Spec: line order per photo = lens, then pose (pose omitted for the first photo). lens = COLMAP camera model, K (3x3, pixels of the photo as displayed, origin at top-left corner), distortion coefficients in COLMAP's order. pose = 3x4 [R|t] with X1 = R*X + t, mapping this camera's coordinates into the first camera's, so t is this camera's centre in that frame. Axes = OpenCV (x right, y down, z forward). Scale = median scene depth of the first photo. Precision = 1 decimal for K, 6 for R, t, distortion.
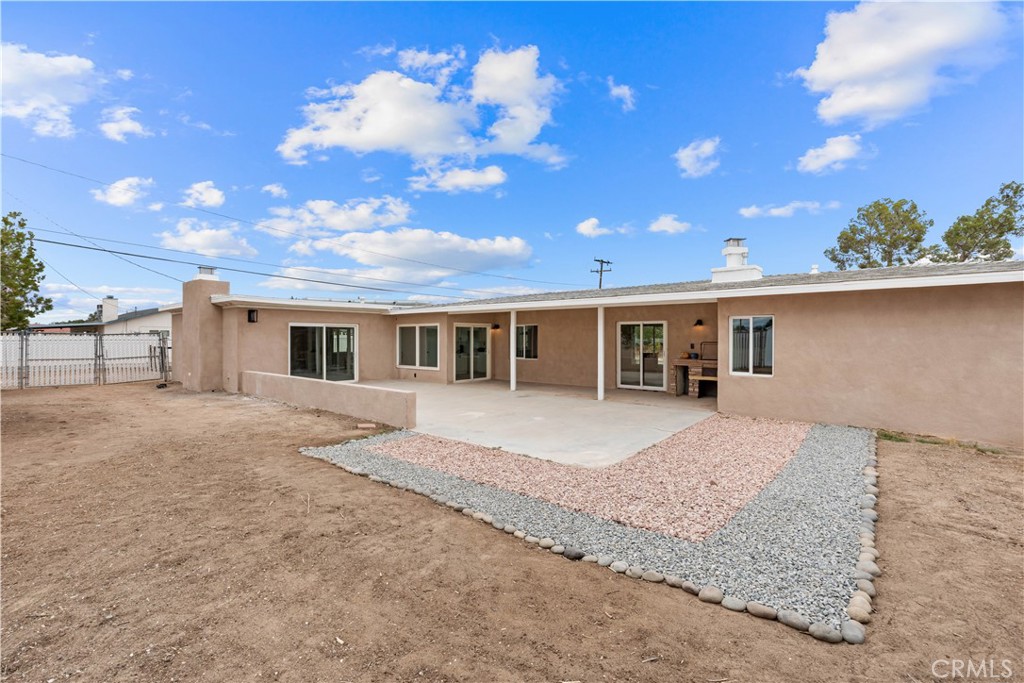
lens RADIAL K [[452.4, 0, 520.6], [0, 452.4, 338.1], [0, 0, 1]] dist [-0.003560, 0.000008]
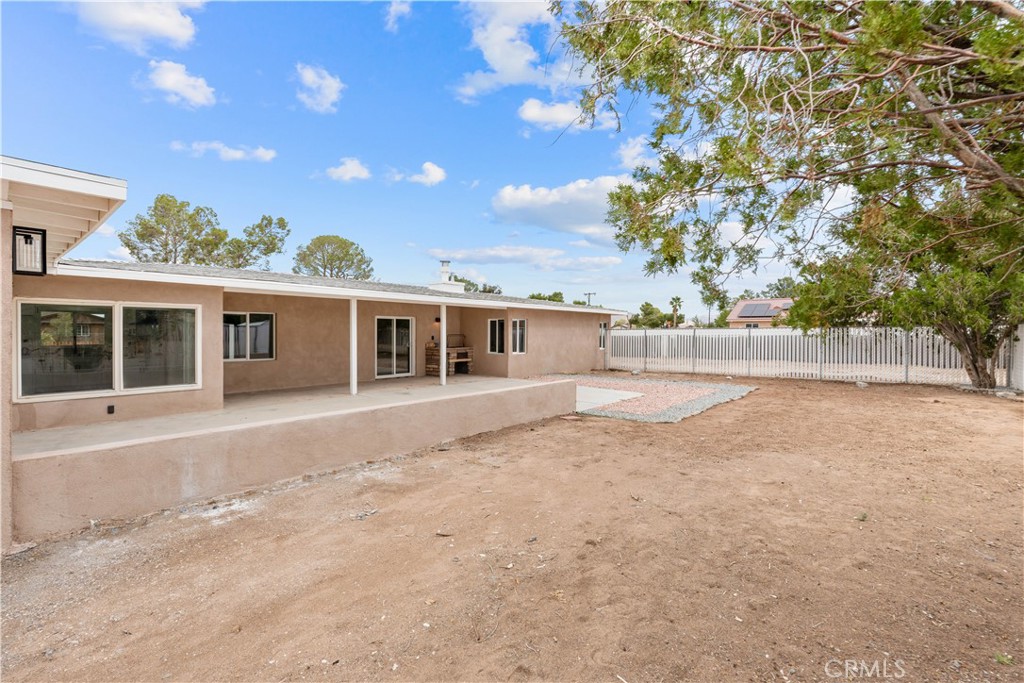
lens RADIAL K [[452.4, 0, 520.6], [0, 452.4, 338.1], [0, 0, 1]] dist [-0.003560, 0.000008]
pose [[0.020717, -0.015502, 0.999665, -0.782176], [-0.003416, 0.999873, 0.015576, -0.001833], [-0.999780, -0.003737, 0.020661, 0.618569]]
